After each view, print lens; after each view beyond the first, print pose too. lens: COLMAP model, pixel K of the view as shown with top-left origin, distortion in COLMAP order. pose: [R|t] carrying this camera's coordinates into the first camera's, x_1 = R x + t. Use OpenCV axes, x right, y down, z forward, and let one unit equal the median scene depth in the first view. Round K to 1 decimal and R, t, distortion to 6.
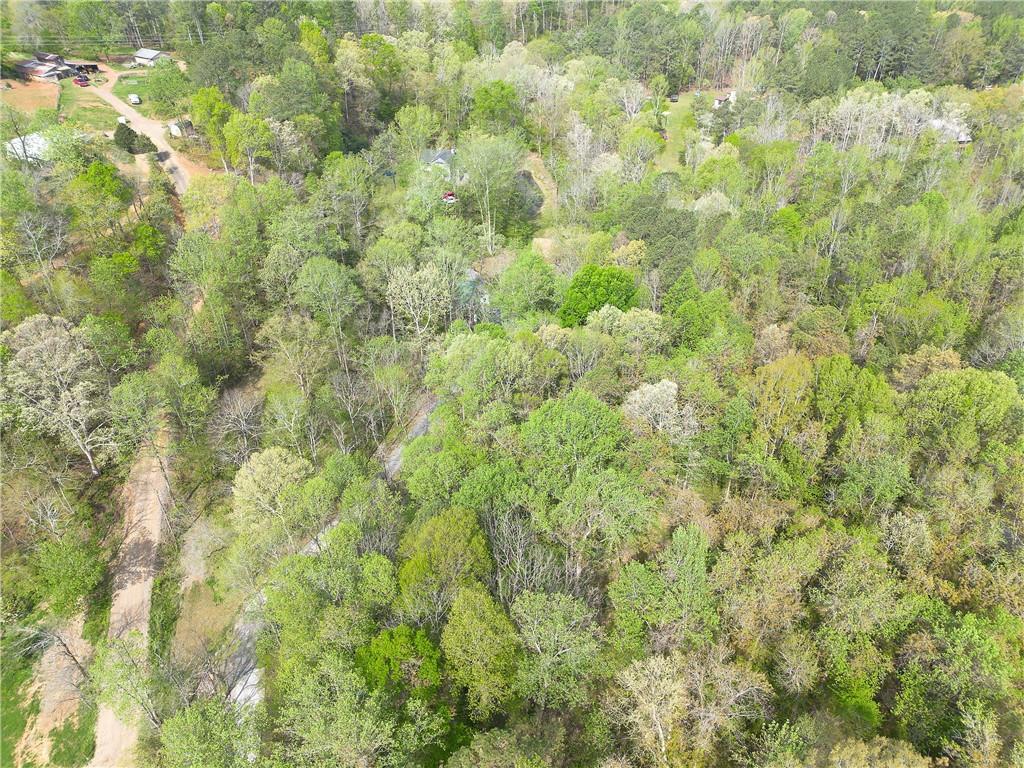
lens RADIAL K [[725.2, 0, 512.0], [0, 725.2, 384.0], [0, 0, 1]] dist [0.094925, -0.102350]
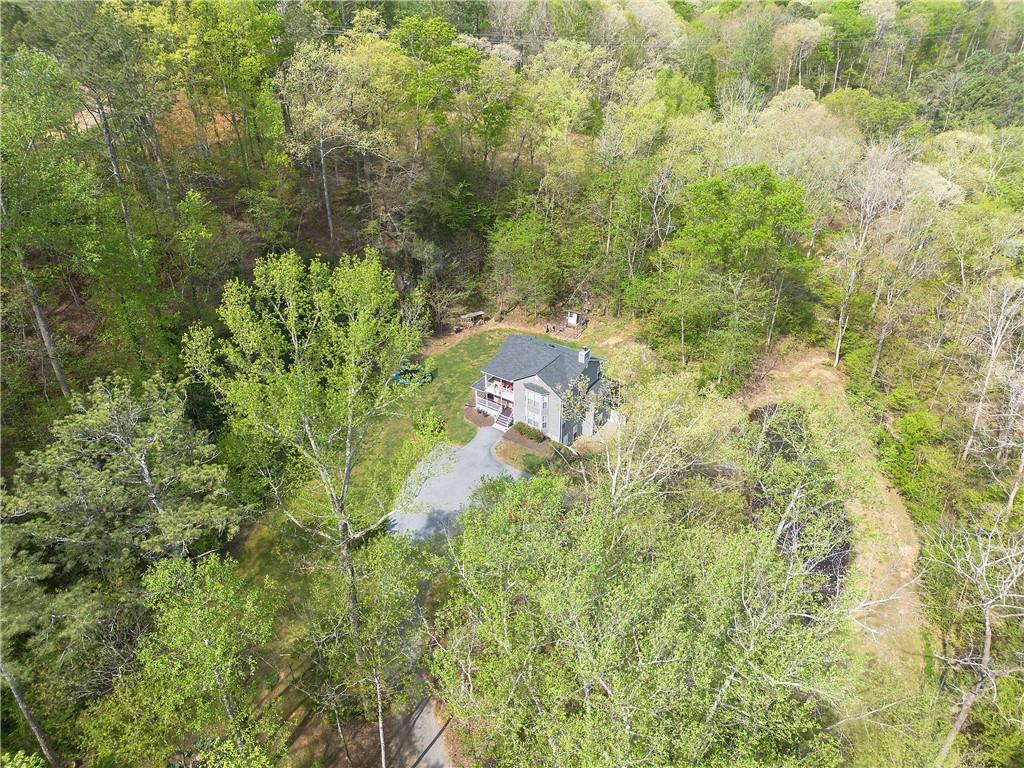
lens RADIAL K [[725.2, 0, 512.0], [0, 725.2, 384.0], [0, 0, 1]] dist [0.094925, -0.102350]
pose [[0.954436, 0.164862, -0.248743, -0.025182], [-0.185231, 0.980820, -0.060669, -0.247950], [0.233970, 0.103980, 0.966668, 0.596001]]
